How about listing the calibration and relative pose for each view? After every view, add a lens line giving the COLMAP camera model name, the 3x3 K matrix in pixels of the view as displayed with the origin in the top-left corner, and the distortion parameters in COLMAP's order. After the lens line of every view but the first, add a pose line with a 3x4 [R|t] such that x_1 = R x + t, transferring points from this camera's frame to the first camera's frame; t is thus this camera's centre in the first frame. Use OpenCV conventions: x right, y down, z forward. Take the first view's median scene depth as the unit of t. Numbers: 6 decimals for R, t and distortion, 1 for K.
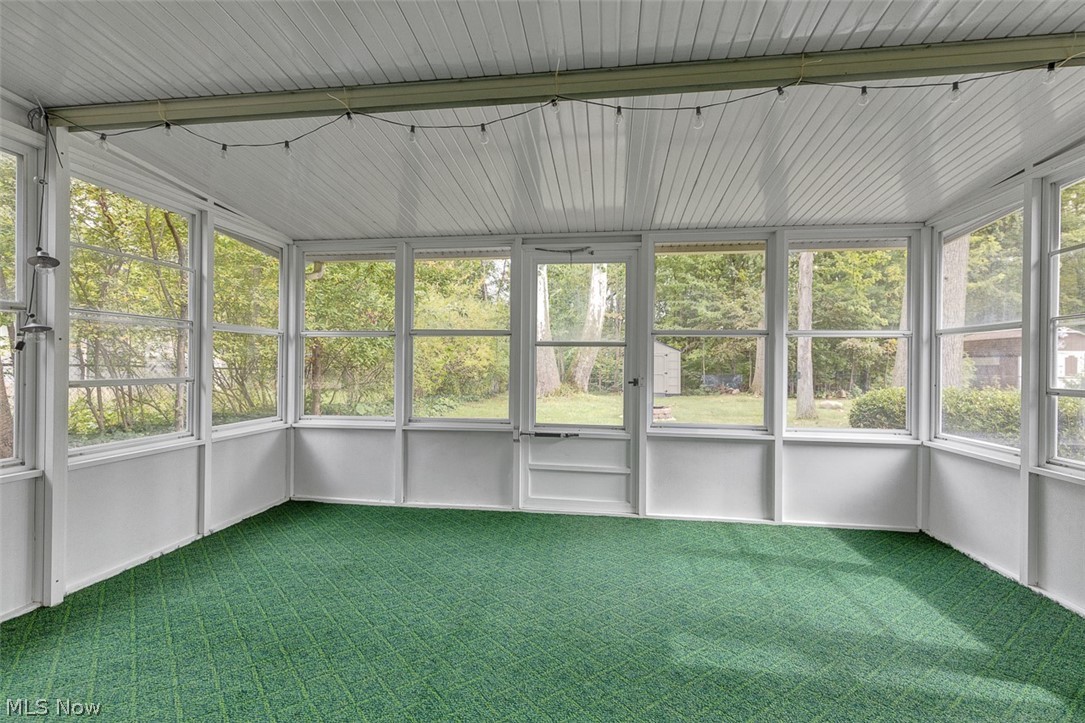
lens RADIAL K [[494.2, 0, 542.7], [0, 494.2, 366.4], [0, 0, 1]] dist [0.013405, -0.001528]
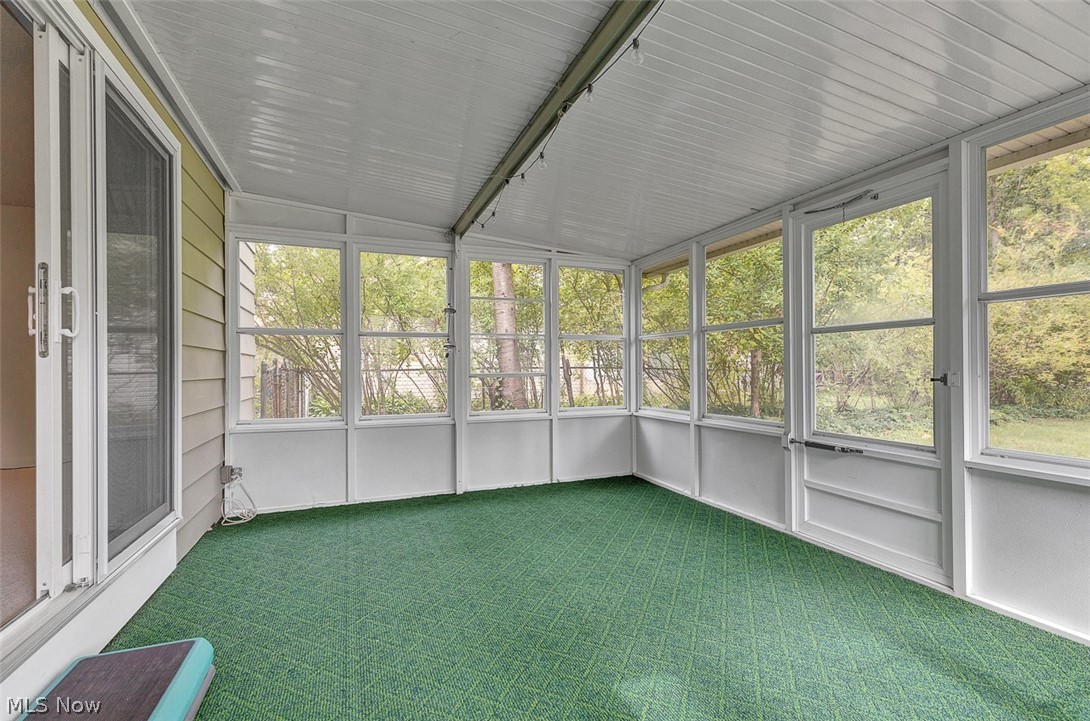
lens RADIAL K [[496.5, 0, 541.4], [0, 496.5, 368.1], [0, 0, 1]] dist [0.013405, -0.001528]
pose [[0.485835, -0.012450, -0.873962, 0.486327], [0.008729, 0.999918, -0.009391, 0.018226], [0.874007, -0.003067, 0.485904, 0.228972]]
